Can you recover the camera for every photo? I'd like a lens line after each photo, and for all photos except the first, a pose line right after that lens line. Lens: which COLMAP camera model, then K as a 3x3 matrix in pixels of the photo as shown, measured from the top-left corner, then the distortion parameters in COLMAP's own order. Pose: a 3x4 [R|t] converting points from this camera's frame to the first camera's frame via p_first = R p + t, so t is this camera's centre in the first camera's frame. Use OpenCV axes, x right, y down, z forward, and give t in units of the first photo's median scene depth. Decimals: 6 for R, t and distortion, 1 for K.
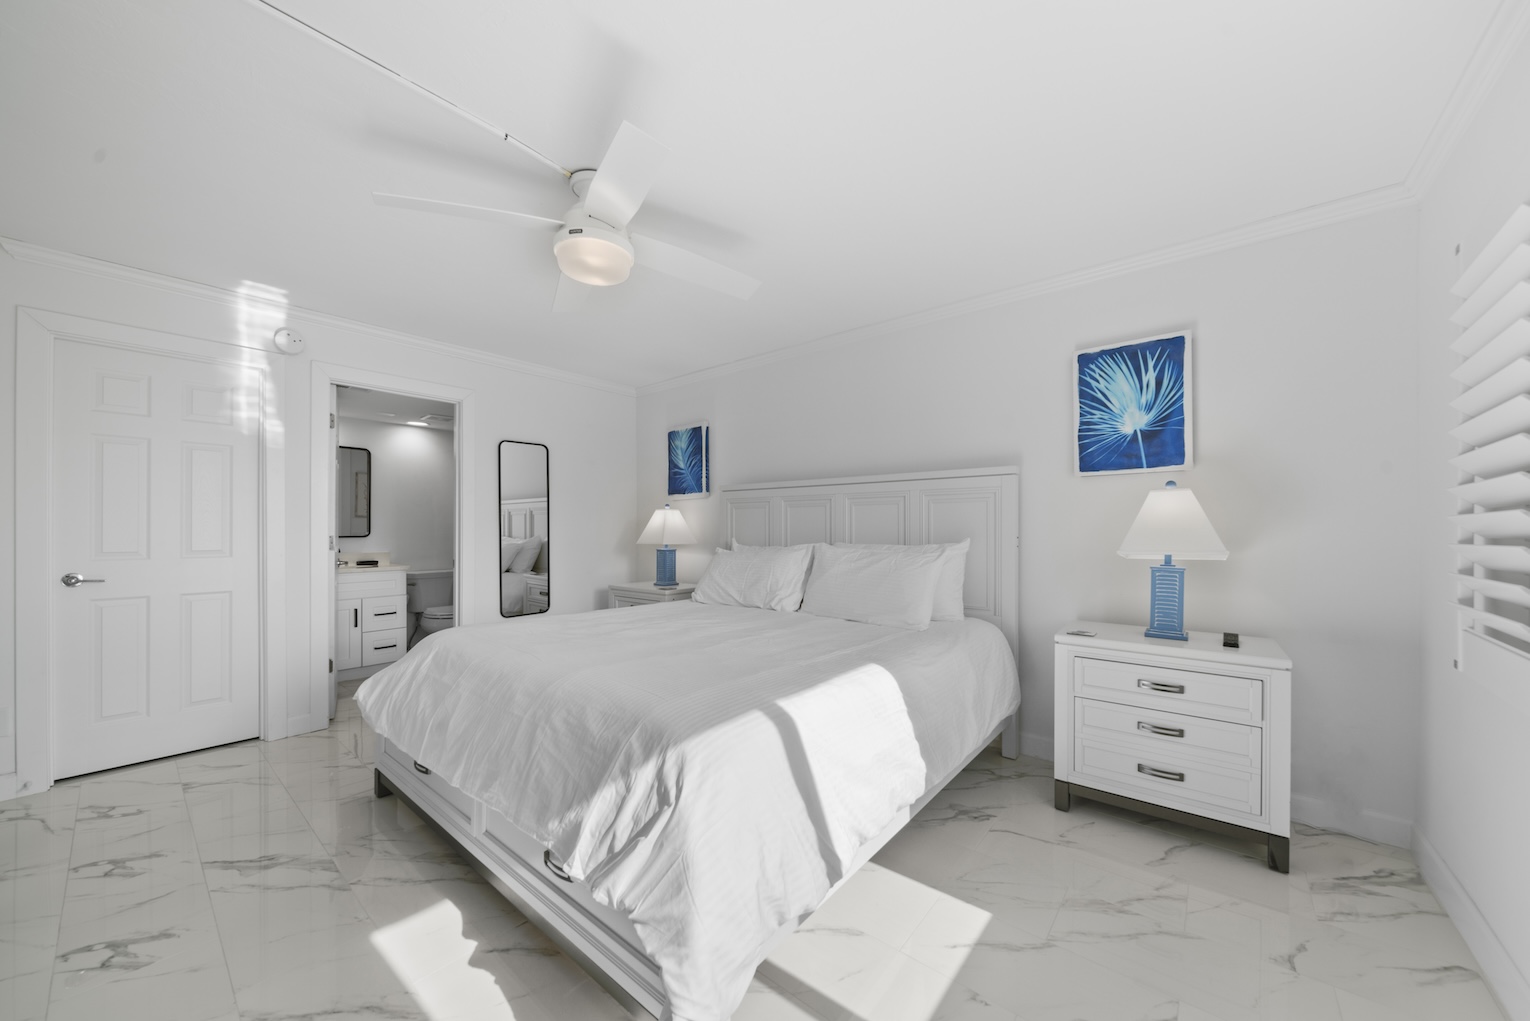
lens RADIAL K [[548.2, 0, 786.7], [0, 548.2, 526.1], [0, 0, 1]] dist [0.005108, -0.002116]
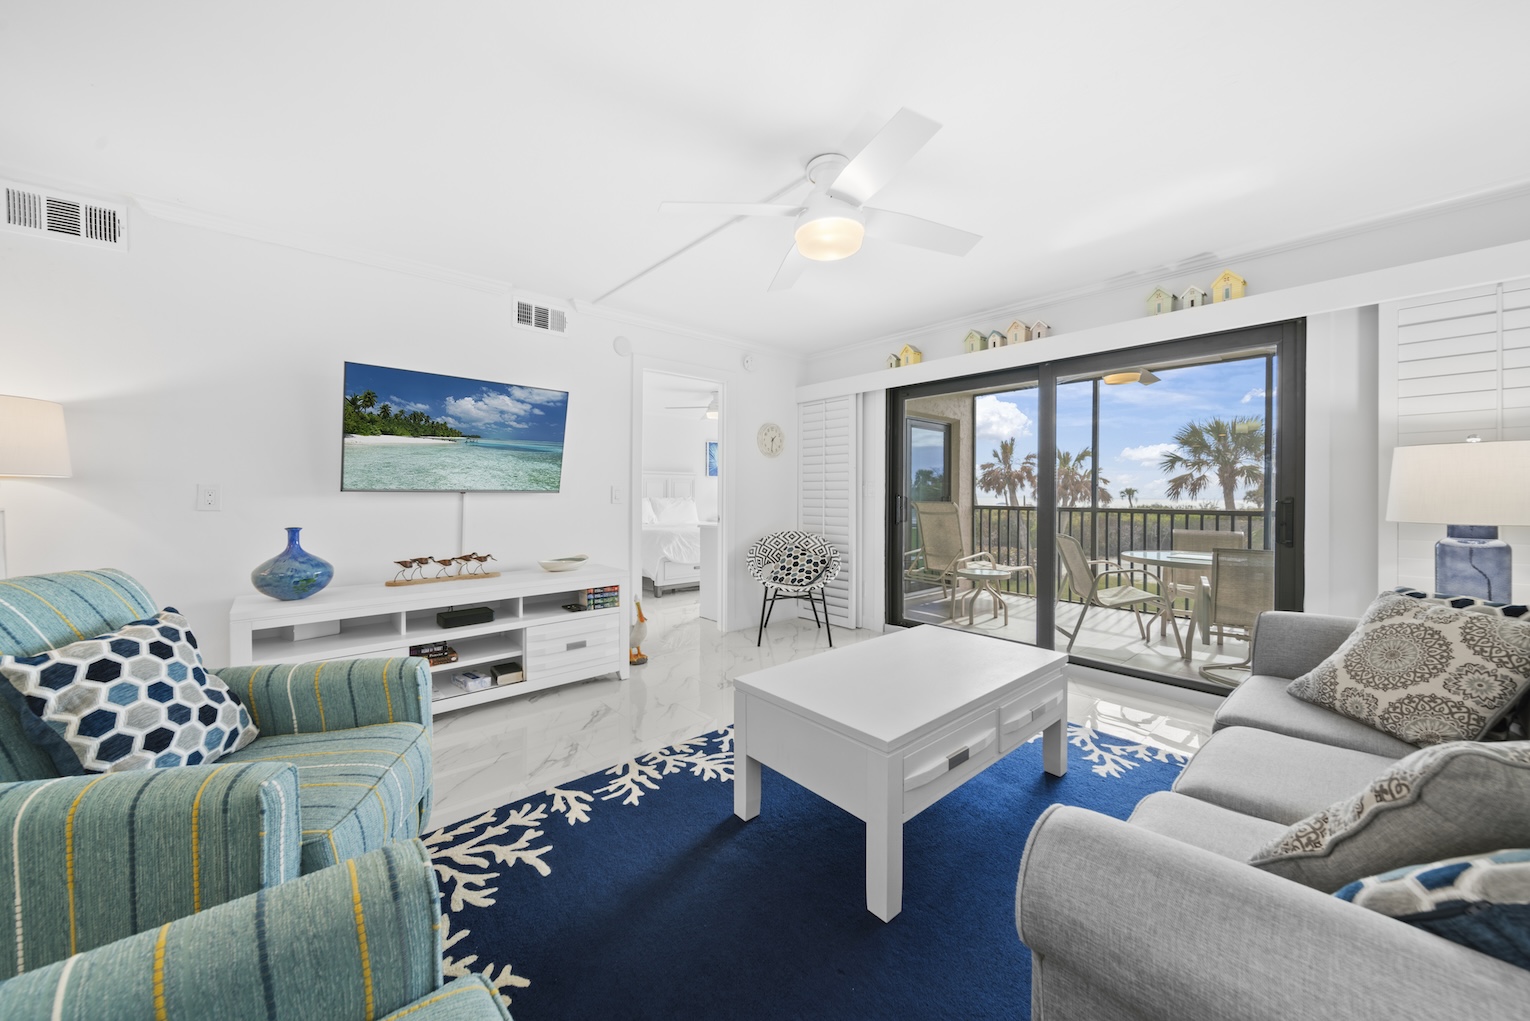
lens RADIAL K [[548.2, 0, 761.1], [0, 548.2, 501.5], [0, 0, 1]] dist [0.005108, -0.002116]
pose [[0.158744, -0.008636, 0.987282, -2.875106], [-0.003239, 0.999952, 0.009268, 0.032128], [-0.987314, -0.004669, 0.158708, 0.120234]]
